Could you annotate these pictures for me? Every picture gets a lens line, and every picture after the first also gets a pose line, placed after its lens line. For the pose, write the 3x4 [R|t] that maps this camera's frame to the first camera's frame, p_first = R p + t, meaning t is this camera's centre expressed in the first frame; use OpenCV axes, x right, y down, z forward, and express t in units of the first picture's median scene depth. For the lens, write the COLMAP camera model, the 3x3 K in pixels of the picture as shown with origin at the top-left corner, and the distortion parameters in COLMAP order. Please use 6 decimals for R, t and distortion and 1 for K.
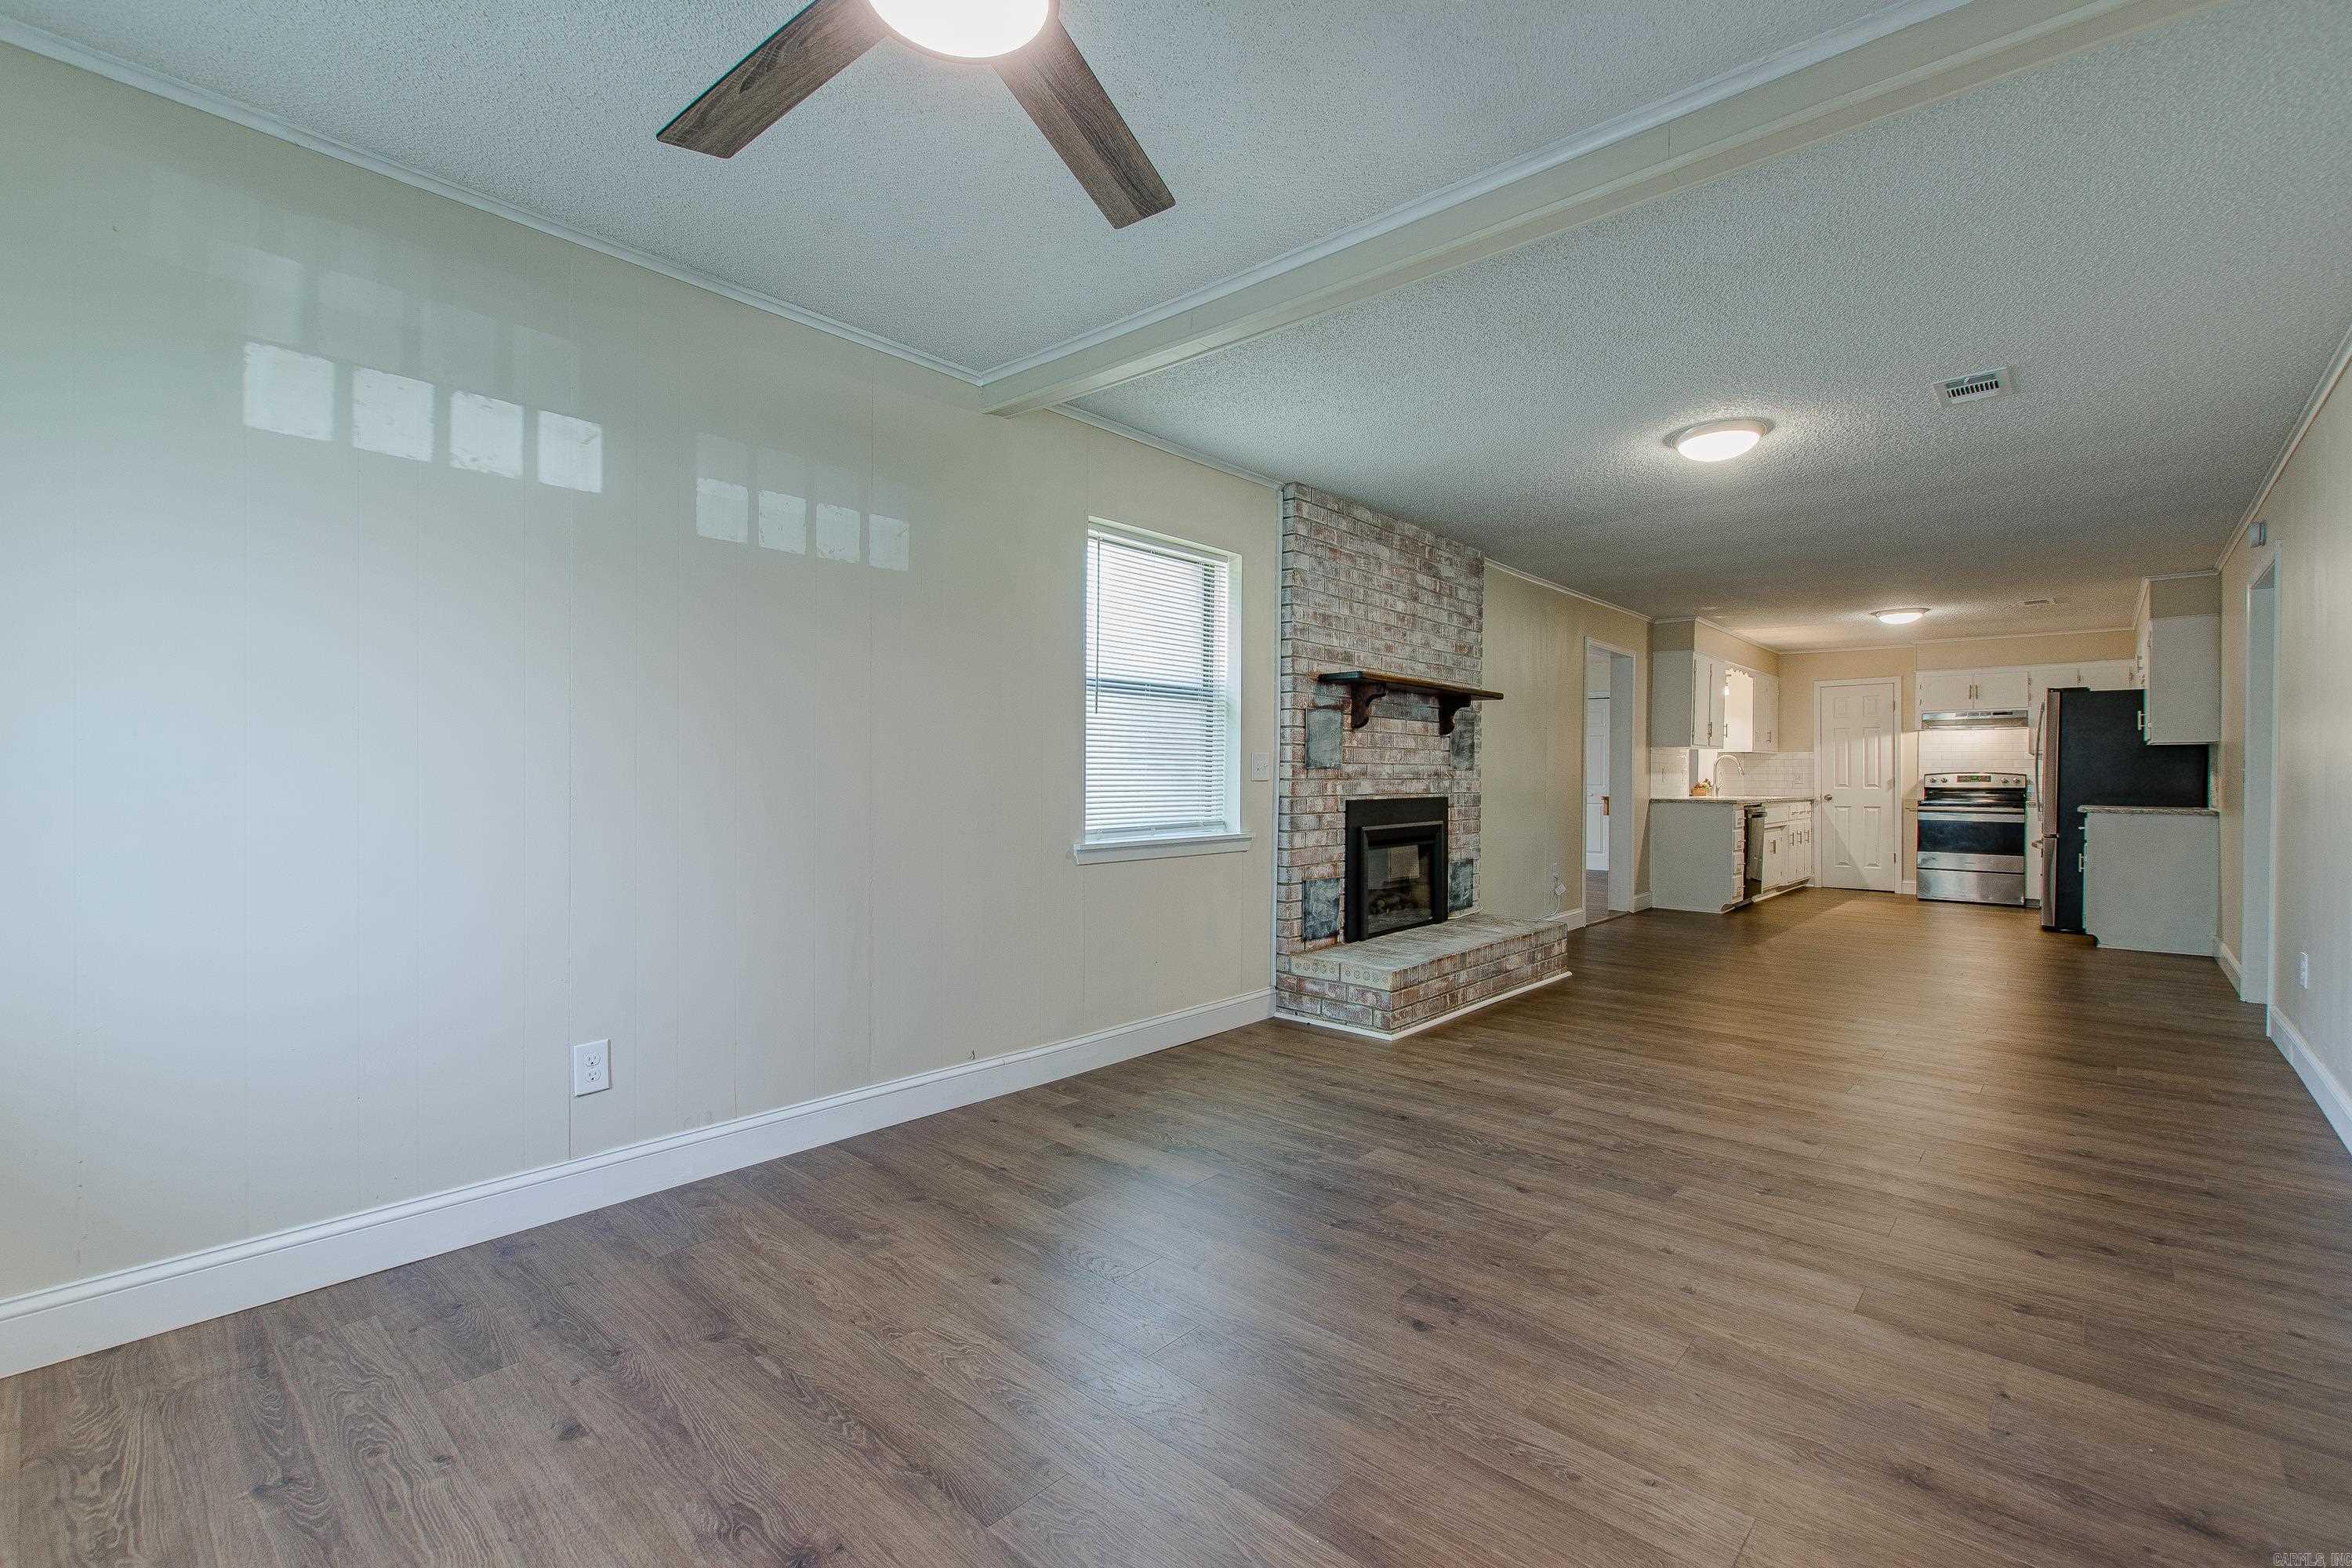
lens RADIAL K [[1034.6, 0, 1175.4], [0, 1034.6, 776.4], [0, 0, 1]] dist [0.000784, 0.000328]
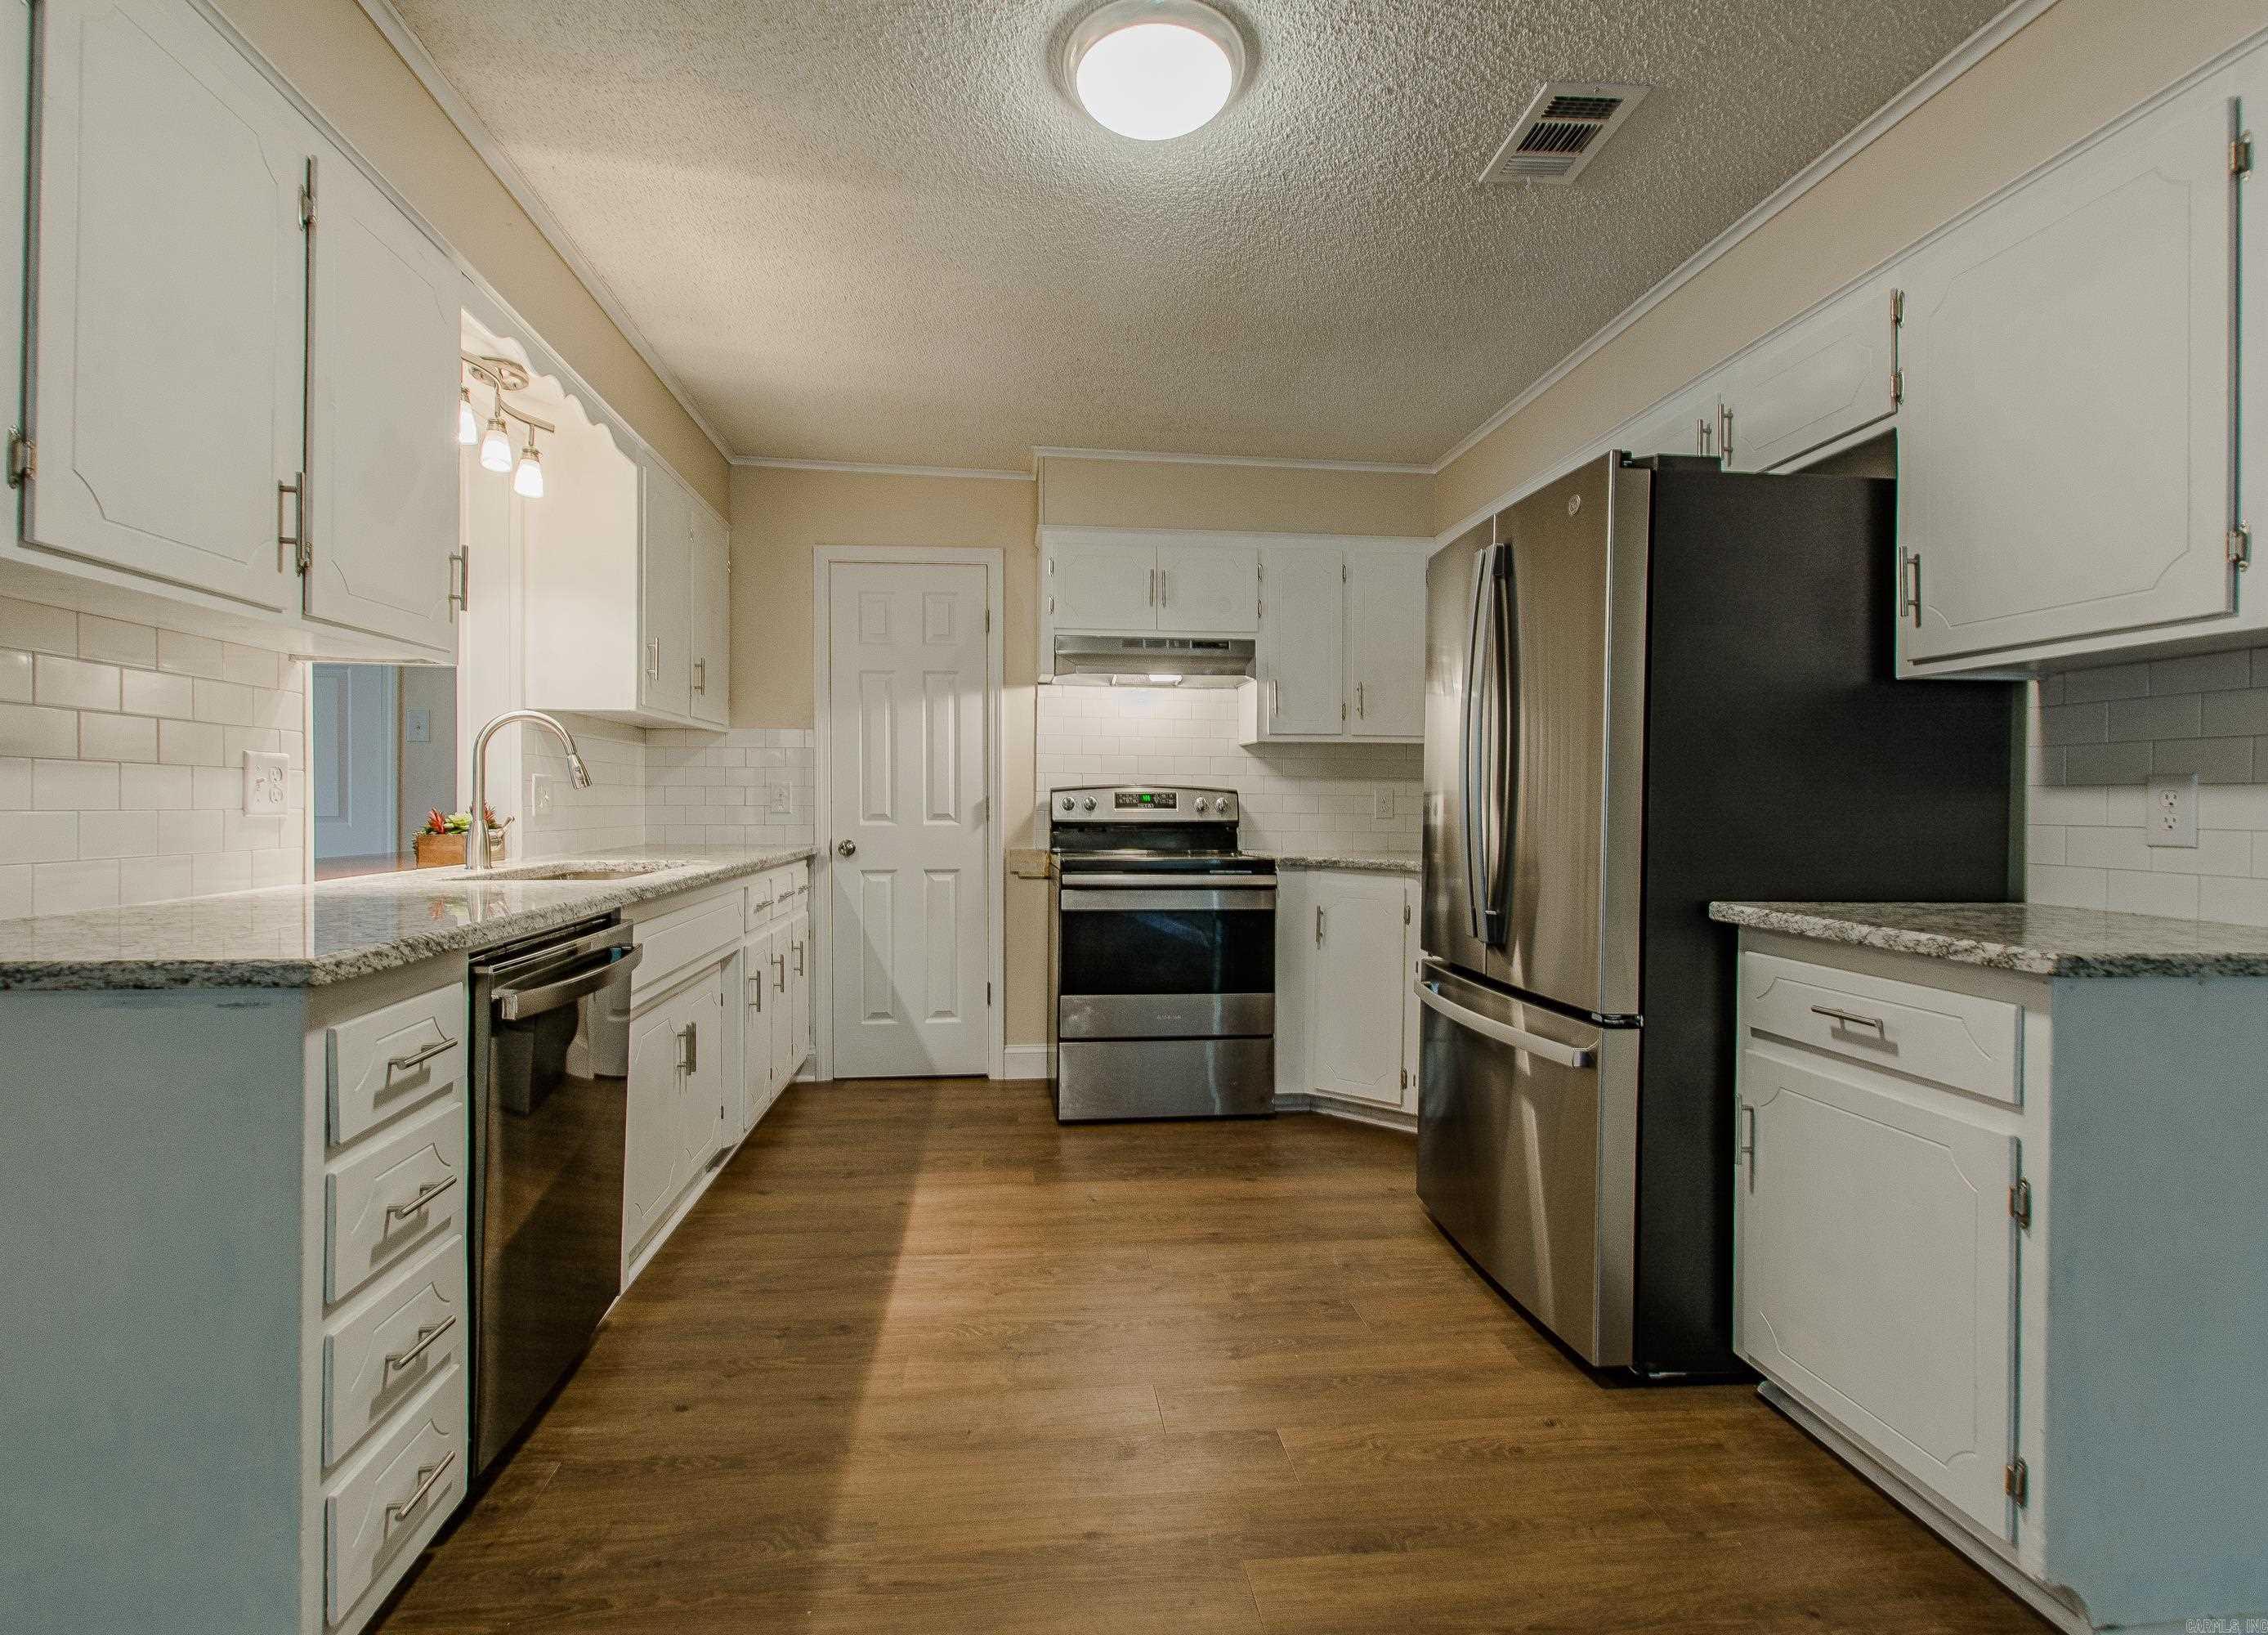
lens RADIAL K [[1080.1, 0, 1120.2], [0, 1080.1, 811.4], [0, 0, 1]] dist [0.003137, 0.000224]
pose [[0.670270, -0.007971, 0.742074, 0.435671], [-0.001285, 0.999928, 0.011901, 0.001483], [-0.742116, -0.008931, 0.670212, 0.712816]]
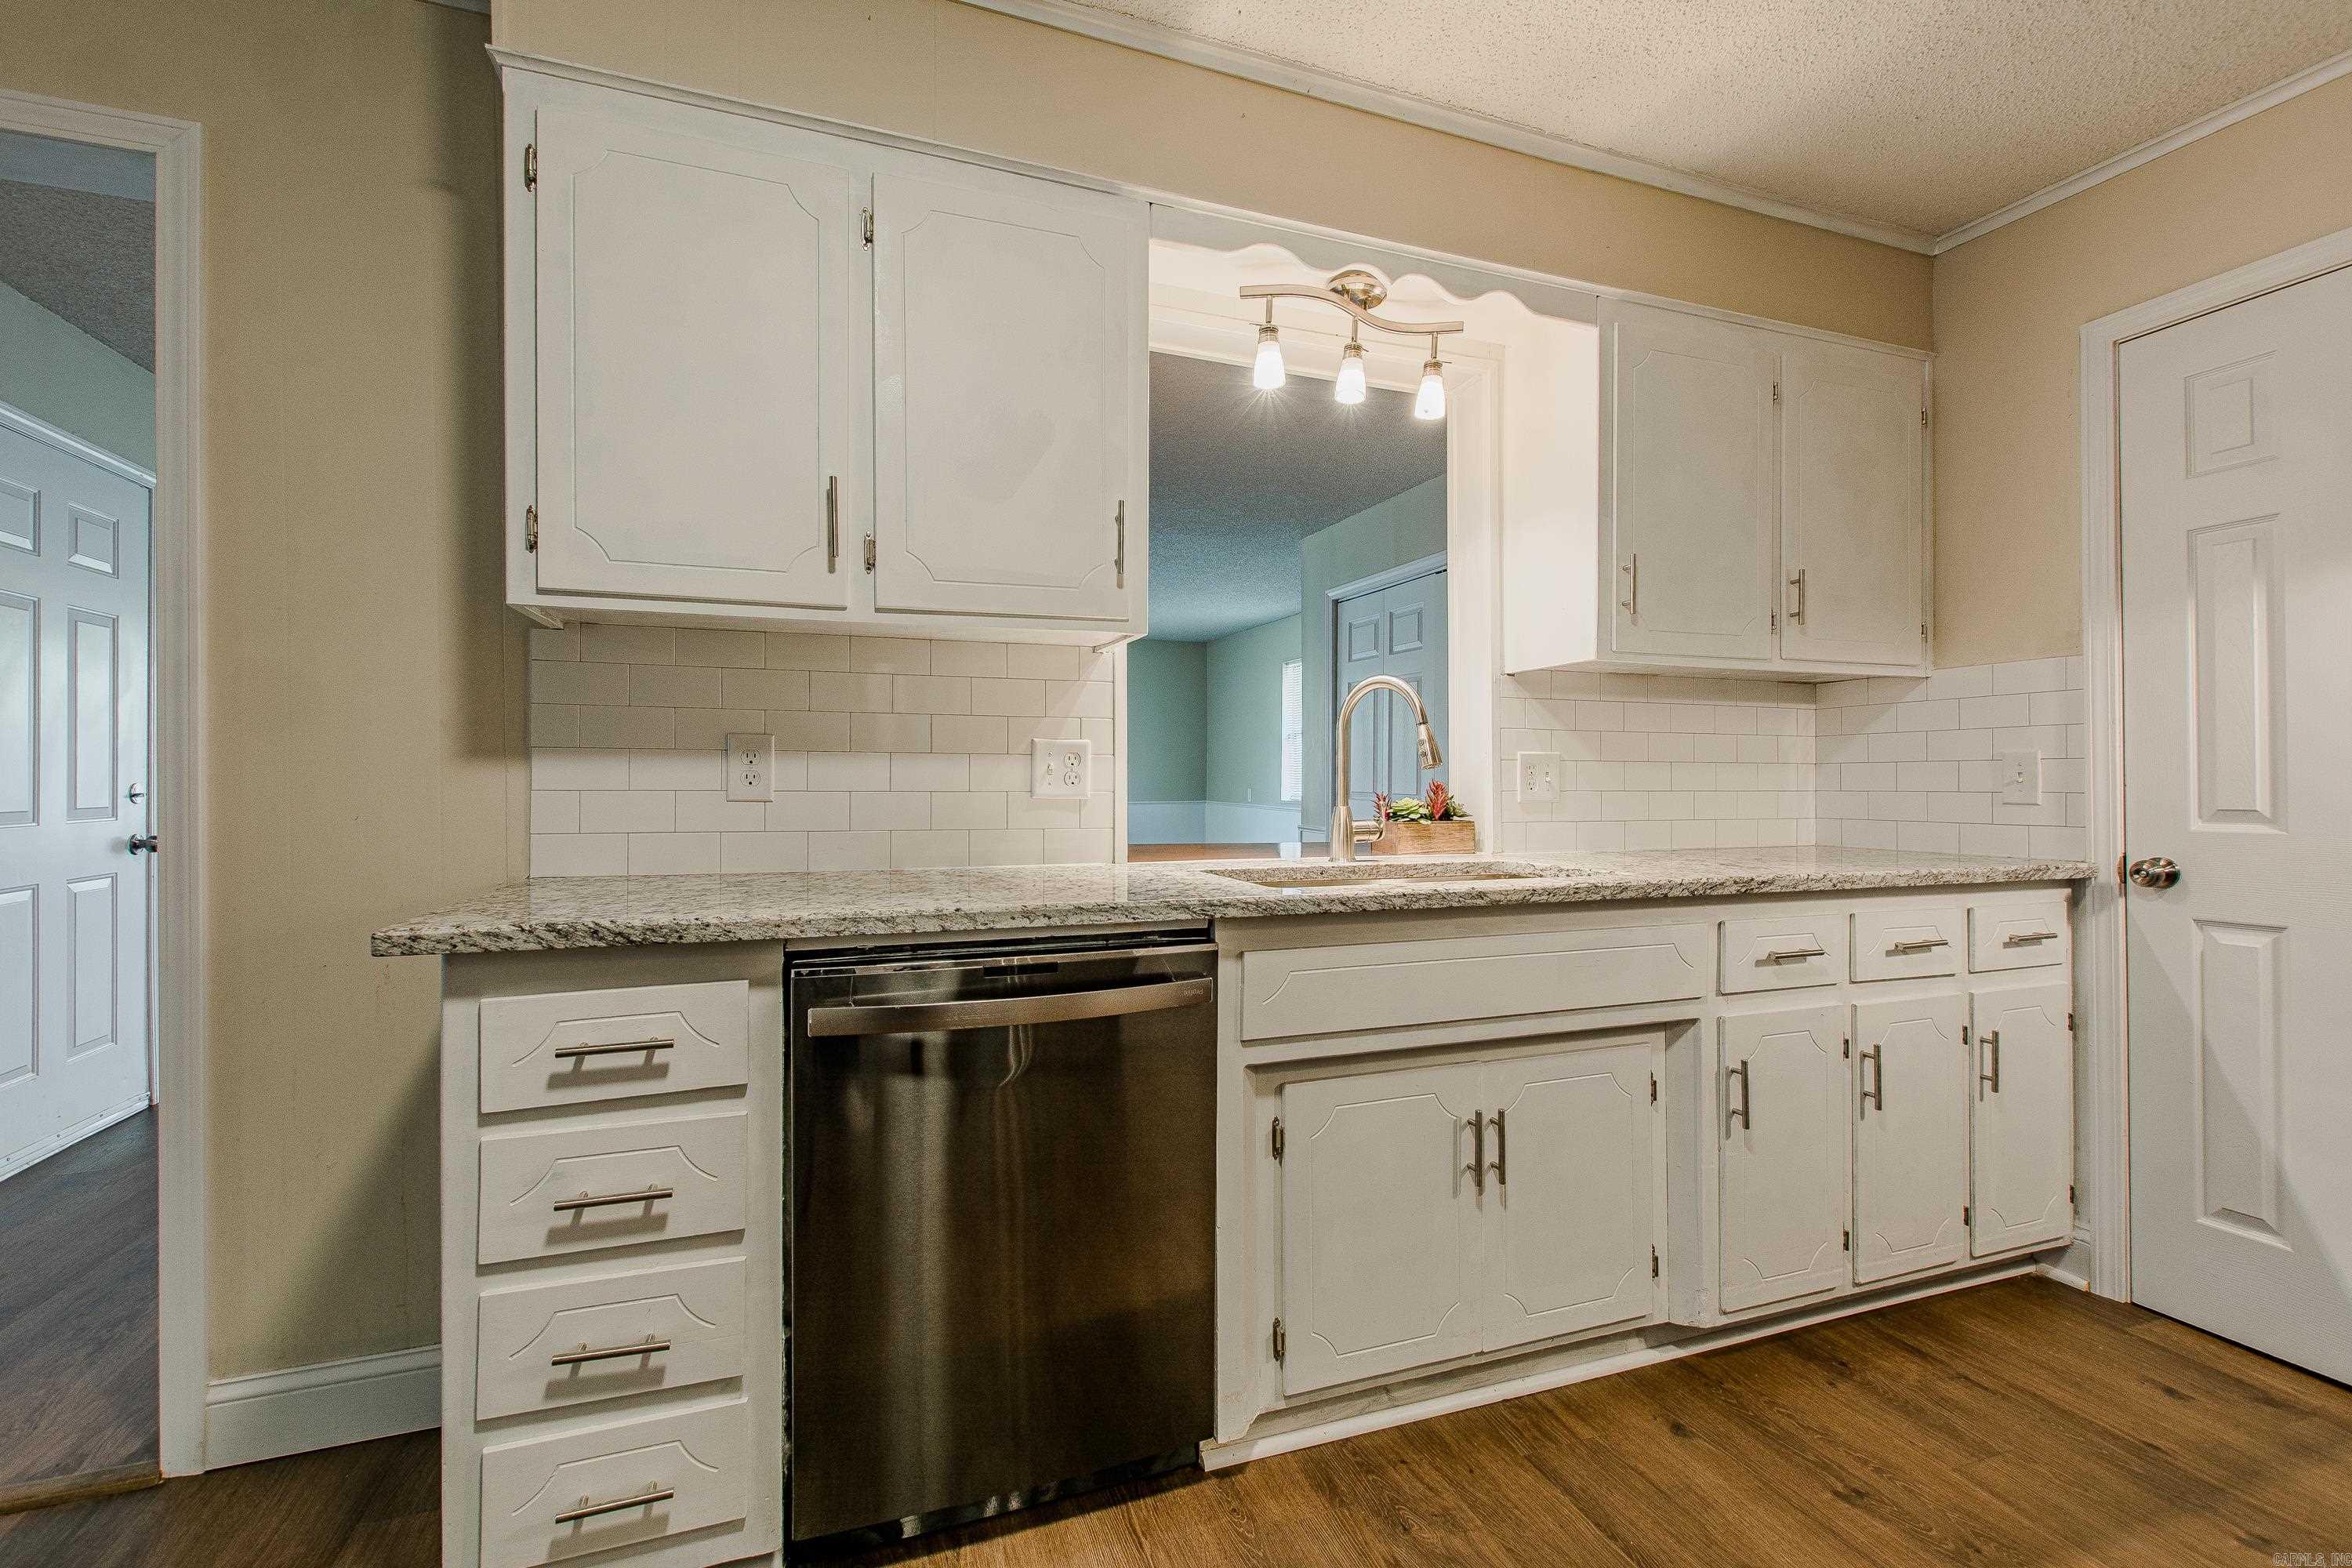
lens RADIAL K [[1034.6, 0, 1175.4], [0, 1034.6, 776.4], [0, 0, 1]] dist [0.000784, 0.000328]
pose [[0.882753, -0.005938, -0.469799, 0.608244], [0.002574, 0.999966, -0.007802, 0.002393], [0.469829, 0.005678, 0.882739, 0.796771]]
